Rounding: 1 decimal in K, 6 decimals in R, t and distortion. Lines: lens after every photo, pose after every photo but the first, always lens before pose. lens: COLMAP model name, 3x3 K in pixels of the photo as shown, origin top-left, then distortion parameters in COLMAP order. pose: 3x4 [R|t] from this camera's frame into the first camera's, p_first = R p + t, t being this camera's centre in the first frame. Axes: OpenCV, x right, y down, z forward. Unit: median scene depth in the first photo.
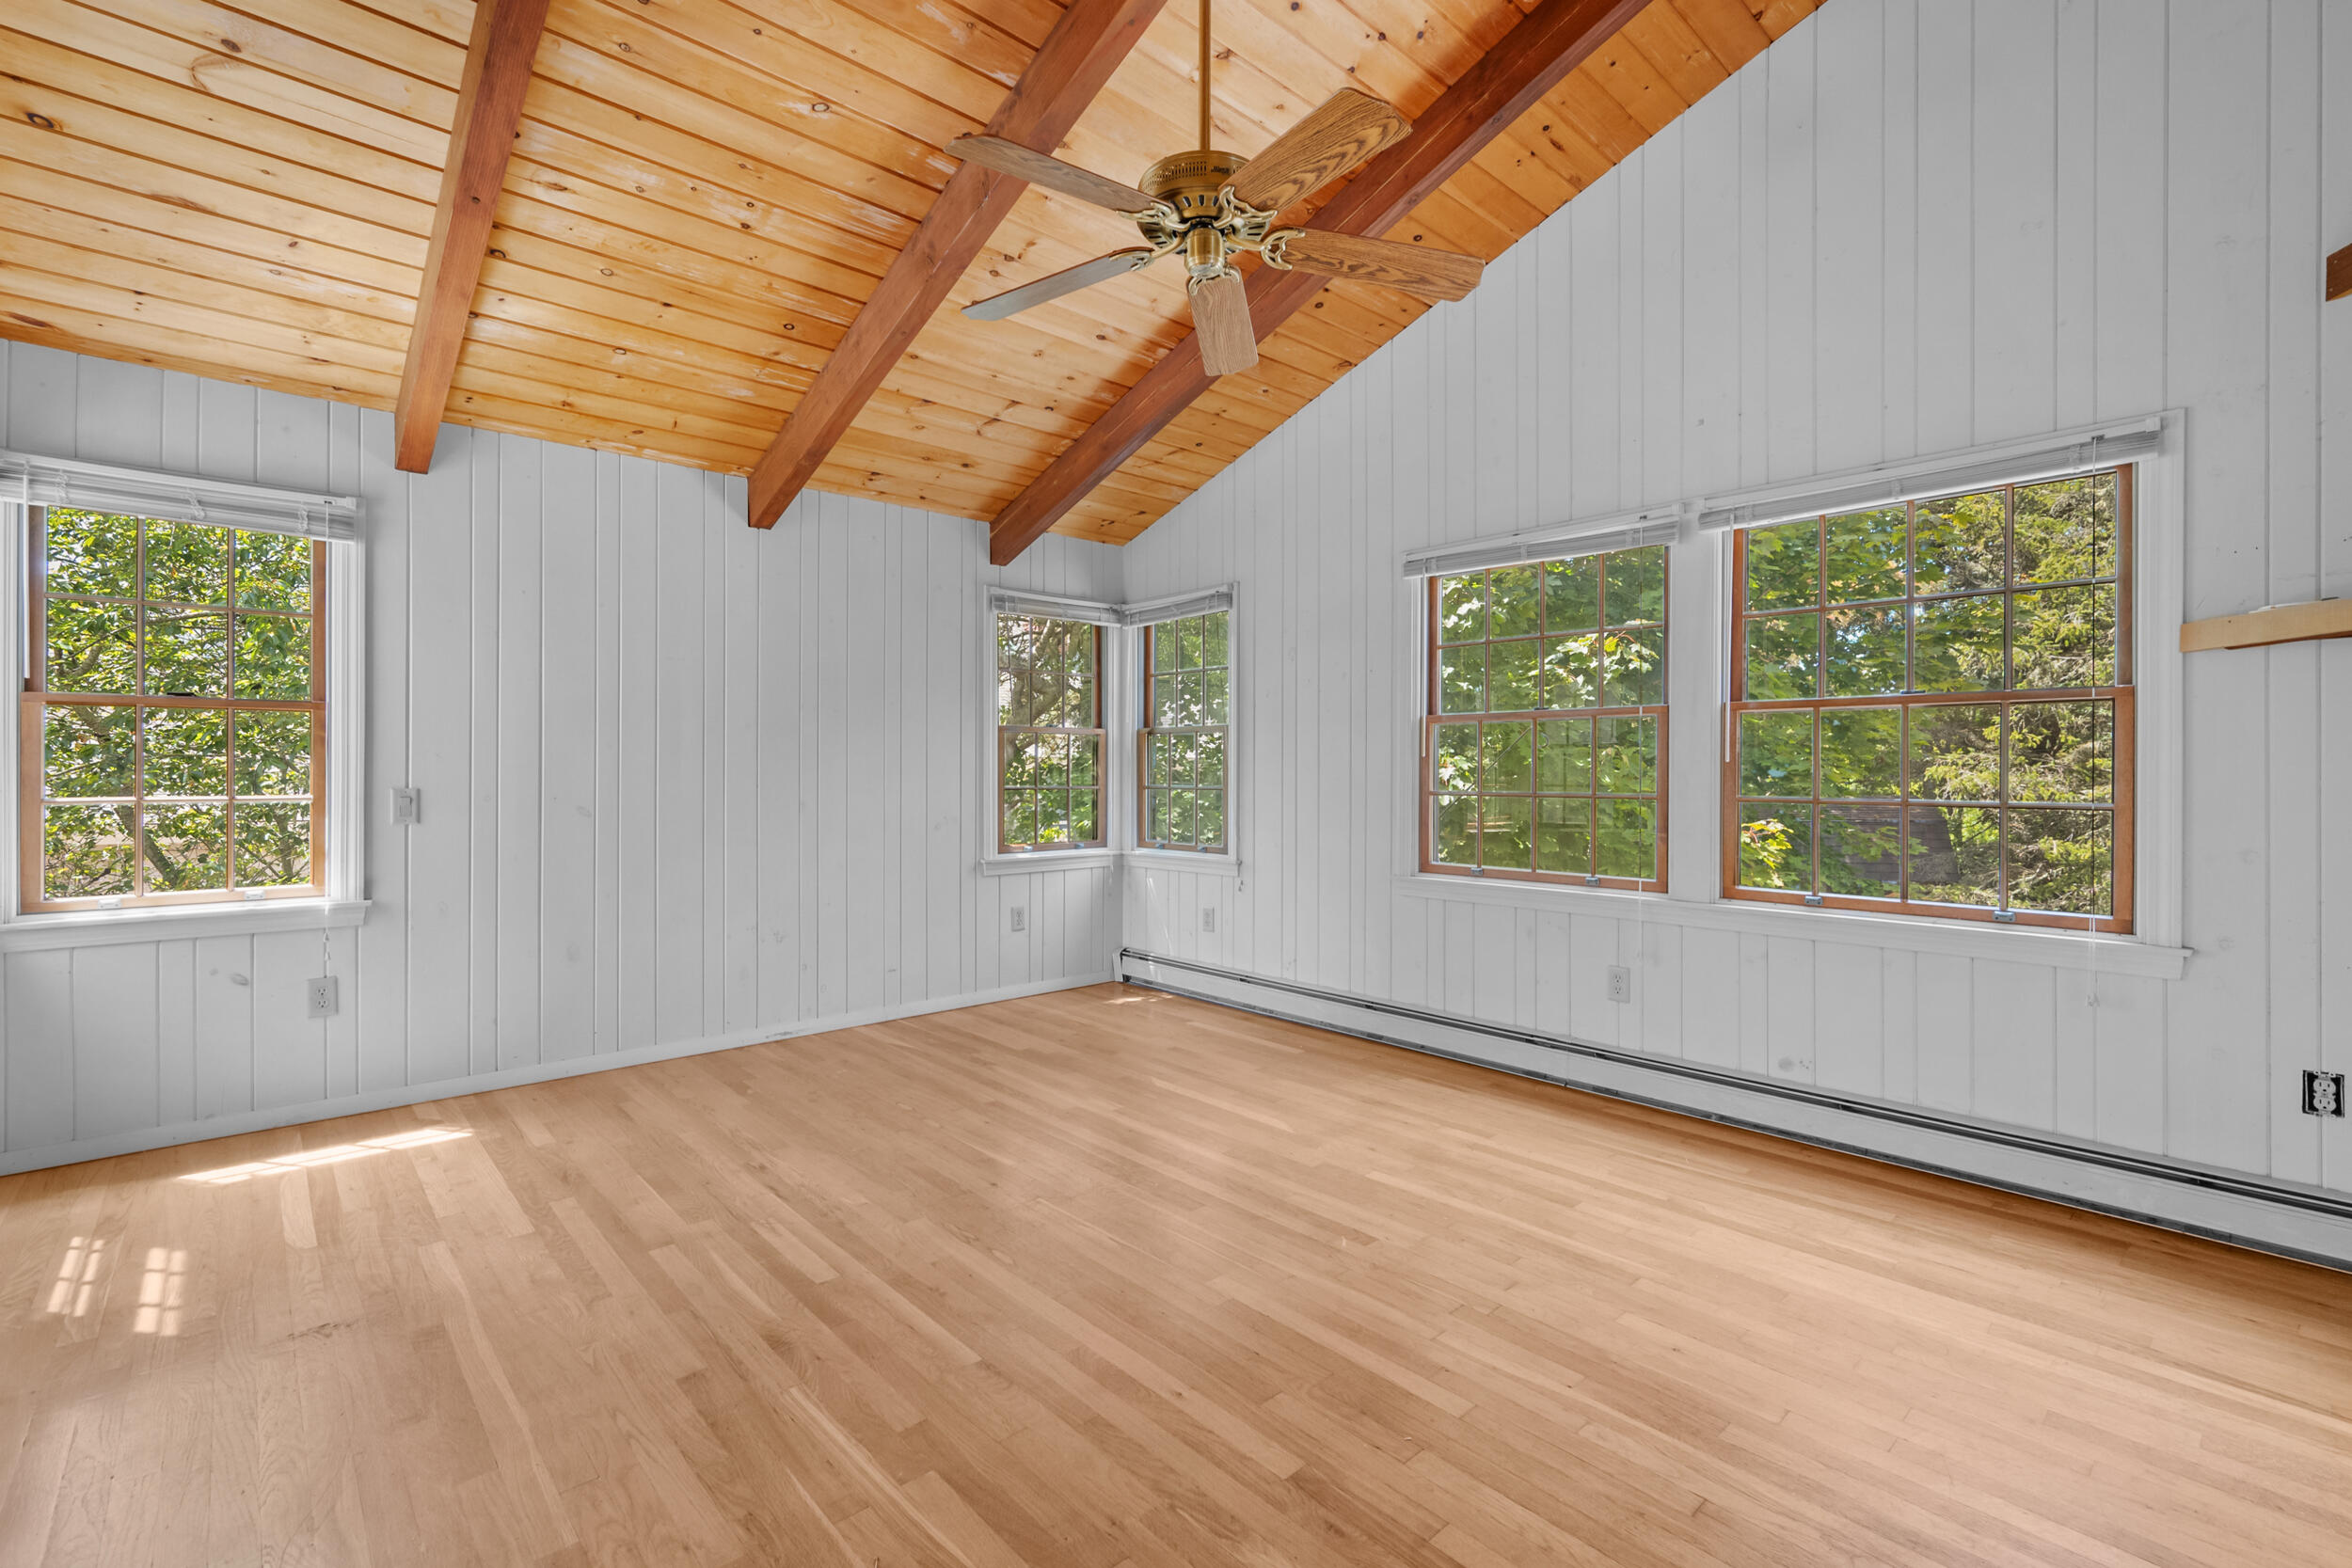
lens RADIAL K [[1038.1, 0, 1161.9], [0, 1038.1, 772.7], [0, 0, 1]] dist [-0.002357, 0.000136]
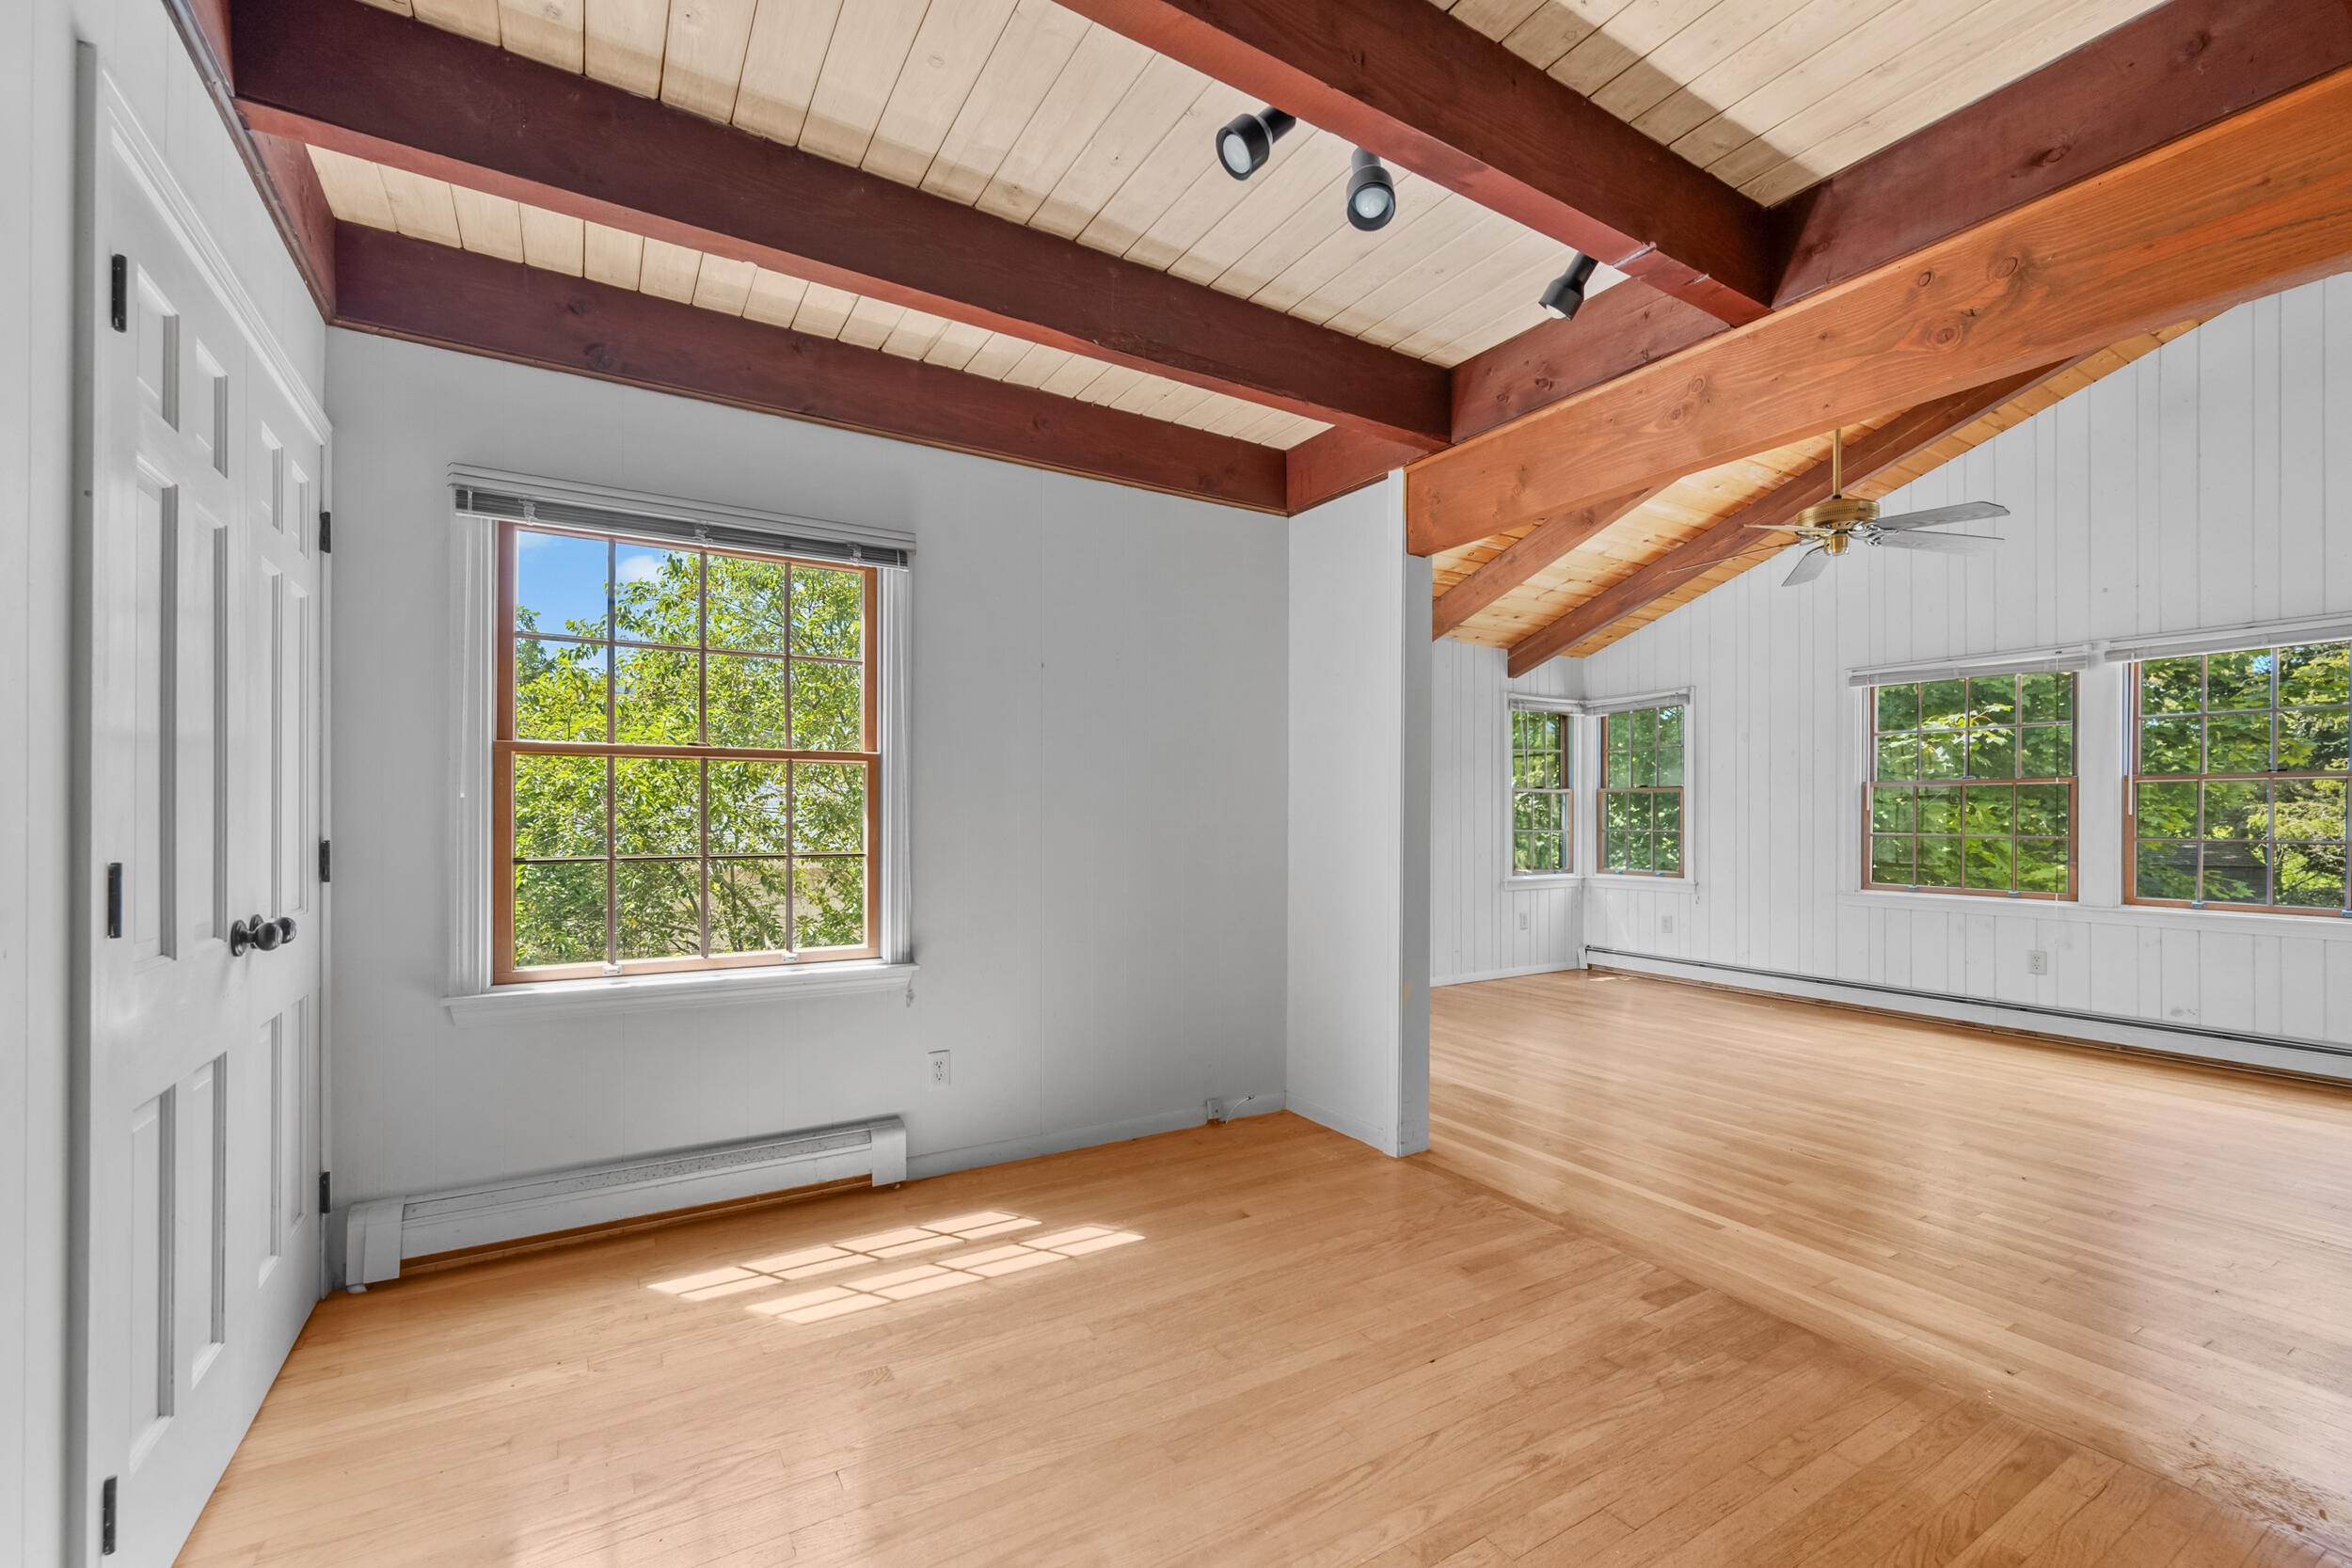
lens RADIAL K [[979.9, 0, 1160.5], [0, 979.9, 815.2], [0, 0, 1]] dist [-0.004441, -0.000123]
pose [[0.981278, 0.000724, -0.192595, -0.383131], [-0.001272, 0.999995, -0.002723, -0.002732], [0.192592, 0.002917, 0.981274, -0.453903]]
